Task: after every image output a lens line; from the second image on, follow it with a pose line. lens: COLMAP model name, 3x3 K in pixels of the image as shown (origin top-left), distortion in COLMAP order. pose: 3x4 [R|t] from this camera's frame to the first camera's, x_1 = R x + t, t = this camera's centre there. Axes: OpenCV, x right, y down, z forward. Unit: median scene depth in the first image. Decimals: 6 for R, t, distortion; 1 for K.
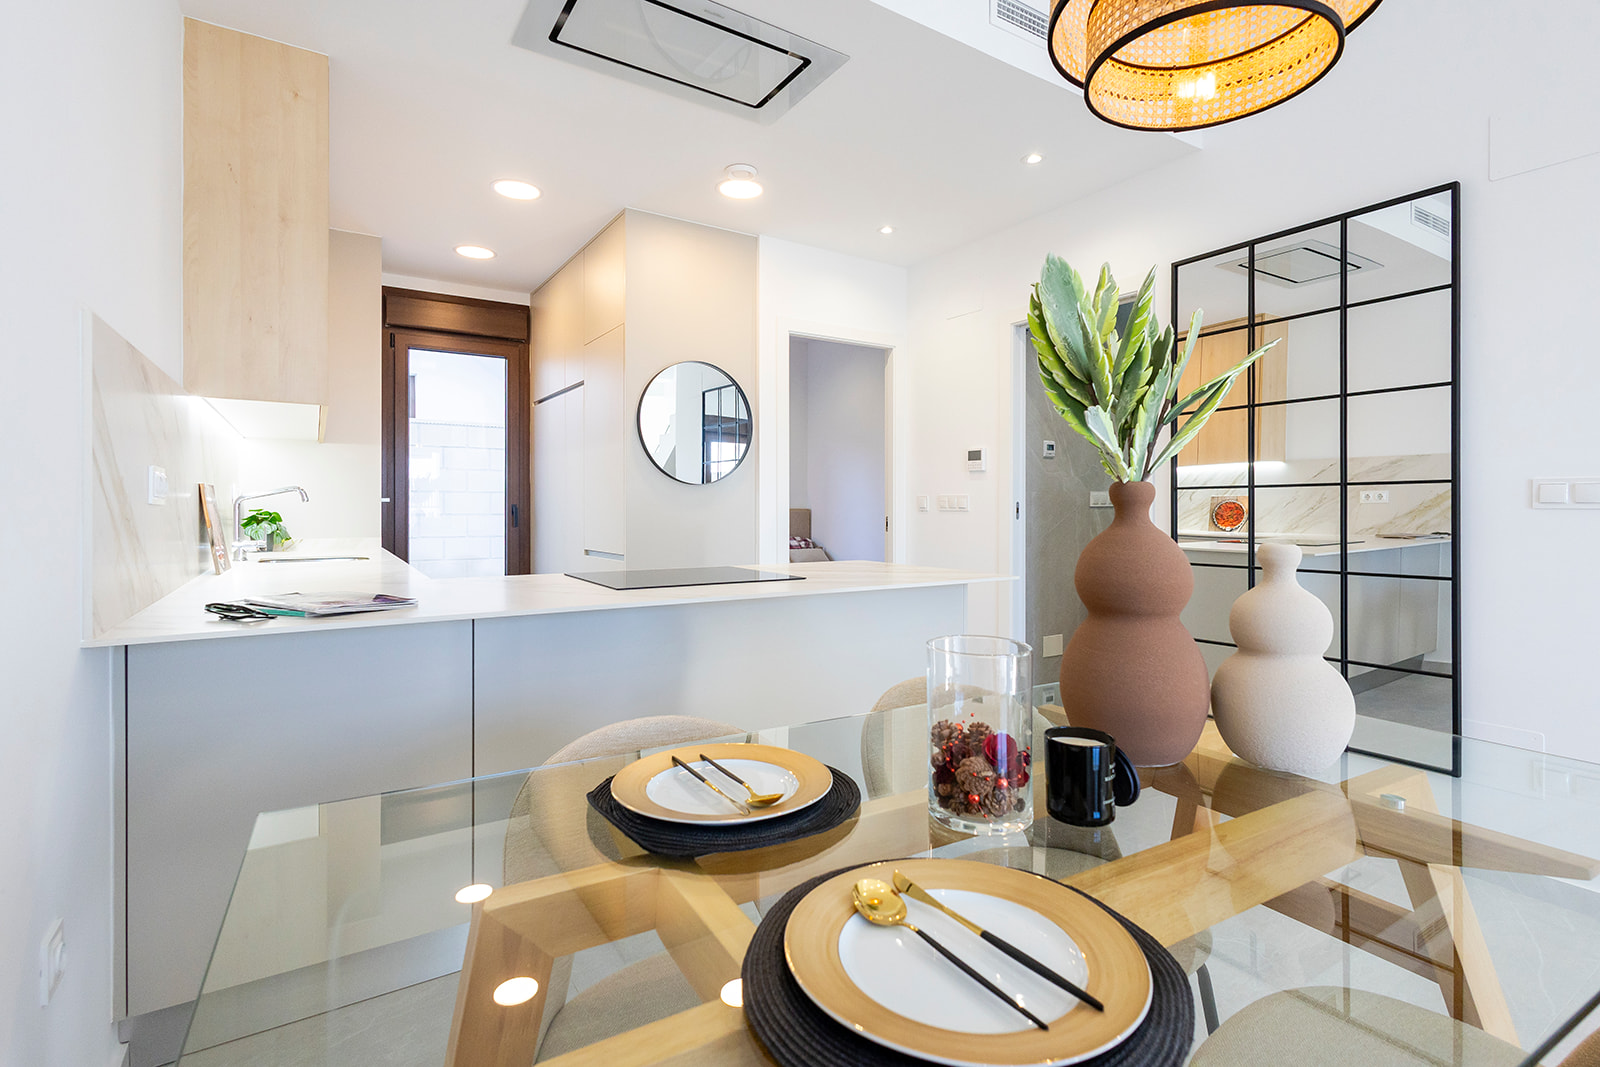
lens RADIAL K [[740.2, 0, 806.5], [0, 740.2, 520.5], [0, 0, 1]] dist [0.002414, -0.000358]
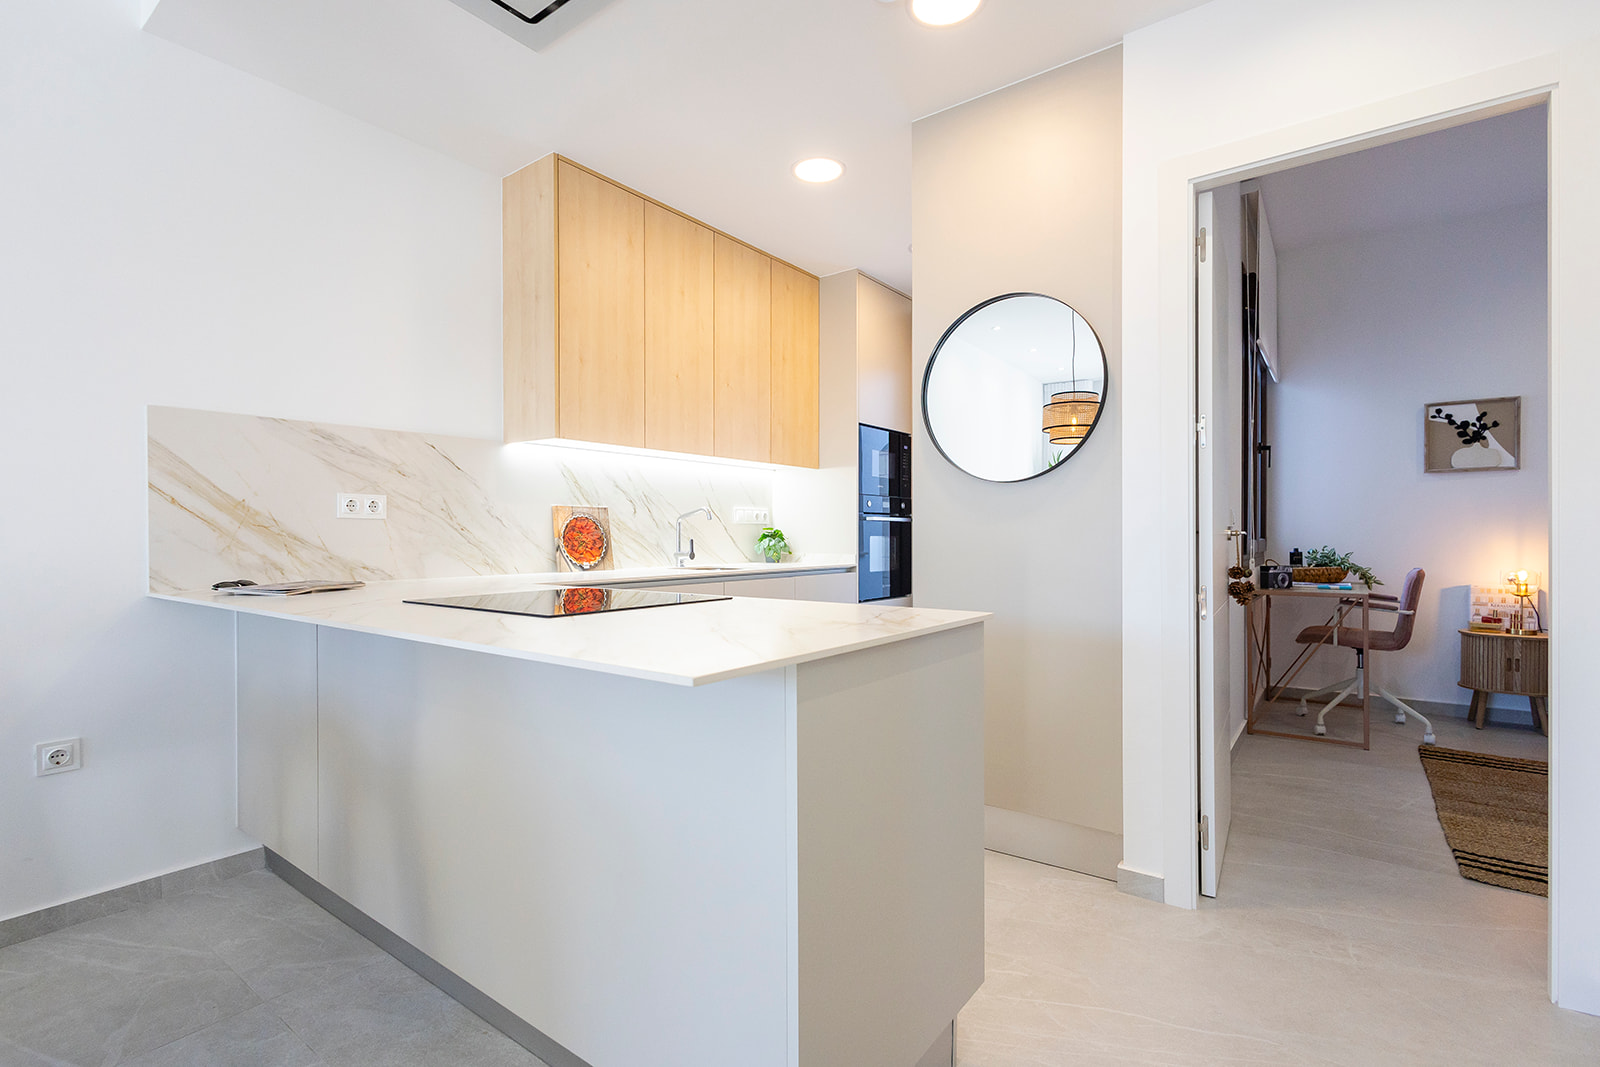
lens RADIAL K [[745.2, 0, 780.7], [0, 745.2, 539.1], [0, 0, 1]] dist [0.006424, -0.001173]
pose [[0.353309, 0.001857, -0.935505, 0.677009], [-0.015845, 0.999866, -0.003999, 0.013185], [0.935372, 0.016236, 0.353291, 0.977742]]
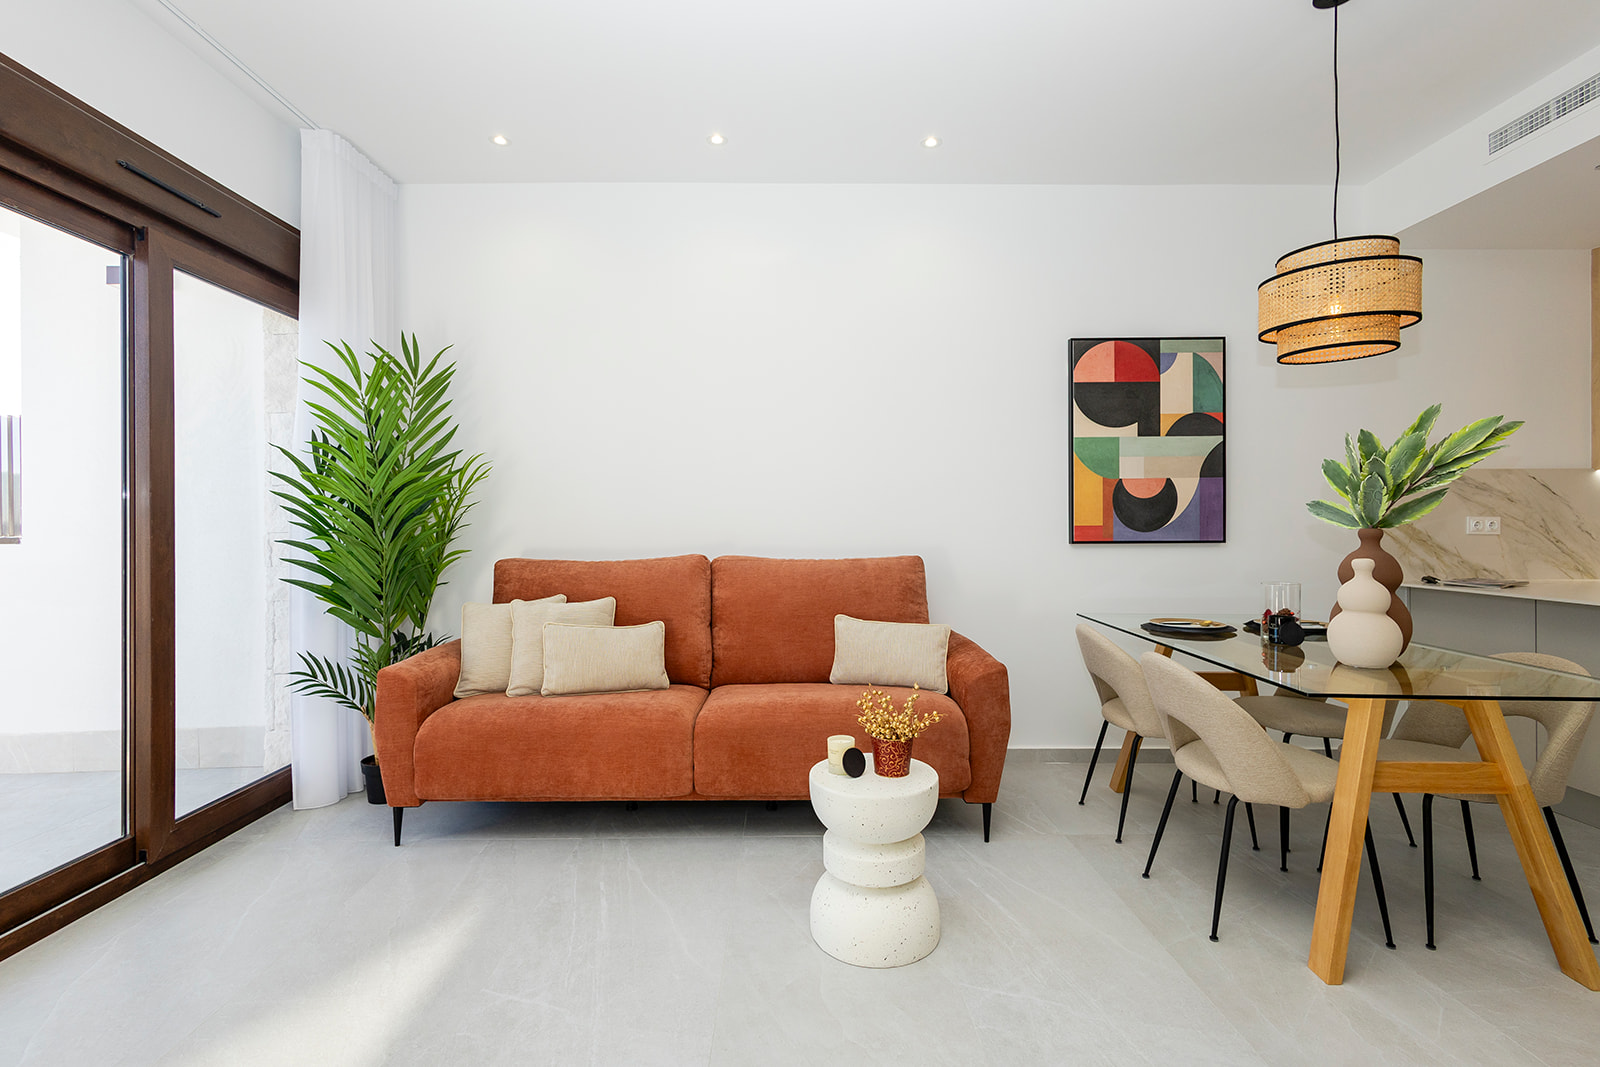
lens RADIAL K [[709.3, 0, 797.8], [0, 709.3, 520.2], [0, 0, 1]] dist [0.003384, -0.000246]
pose [[-0.522280, -0.008022, -0.852736, 1.467295], [-0.016556, 0.999863, 0.000734, -0.020991], [0.852613, 0.014501, -0.522342, 0.307433]]
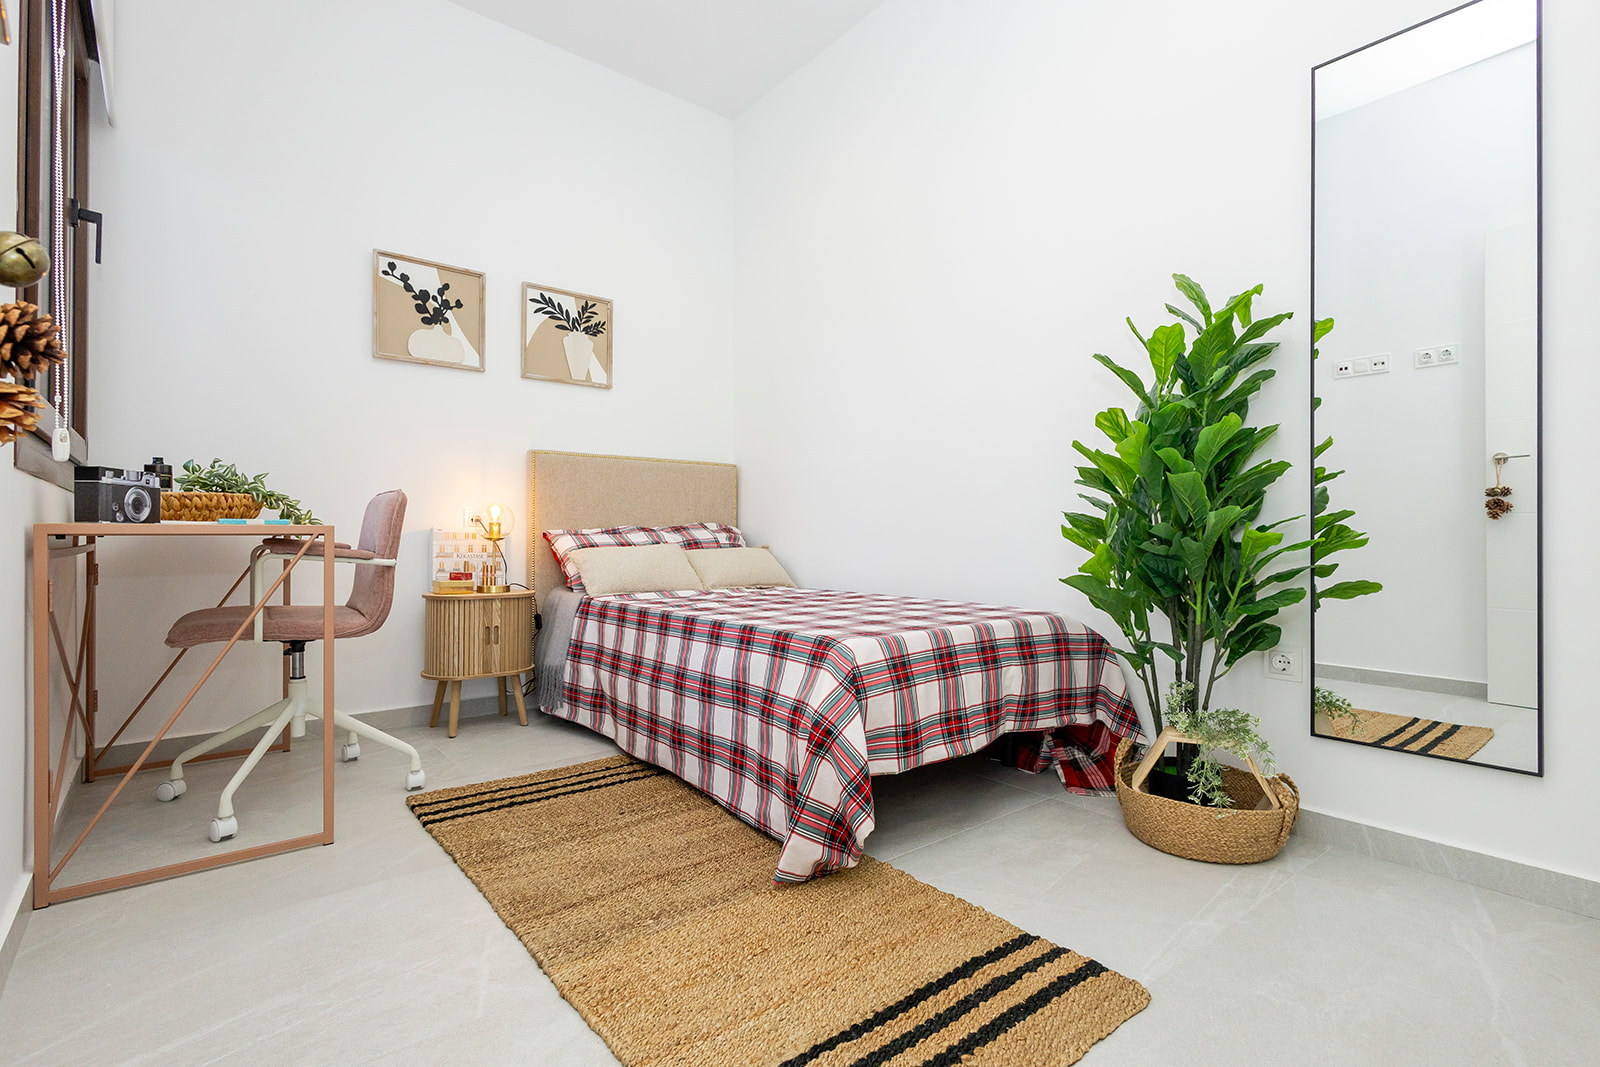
lens RADIAL K [[725.7, 0, 795.6], [0, 725.7, 540.0], [0, 0, 1]] dist [0.000622, -0.000682]
pose [[0.988689, -0.000559, 0.149980, -0.042707], [0.003557, 0.999799, -0.019720, 0.141378], [-0.149939, 0.020030, 0.988492, 1.937638]]
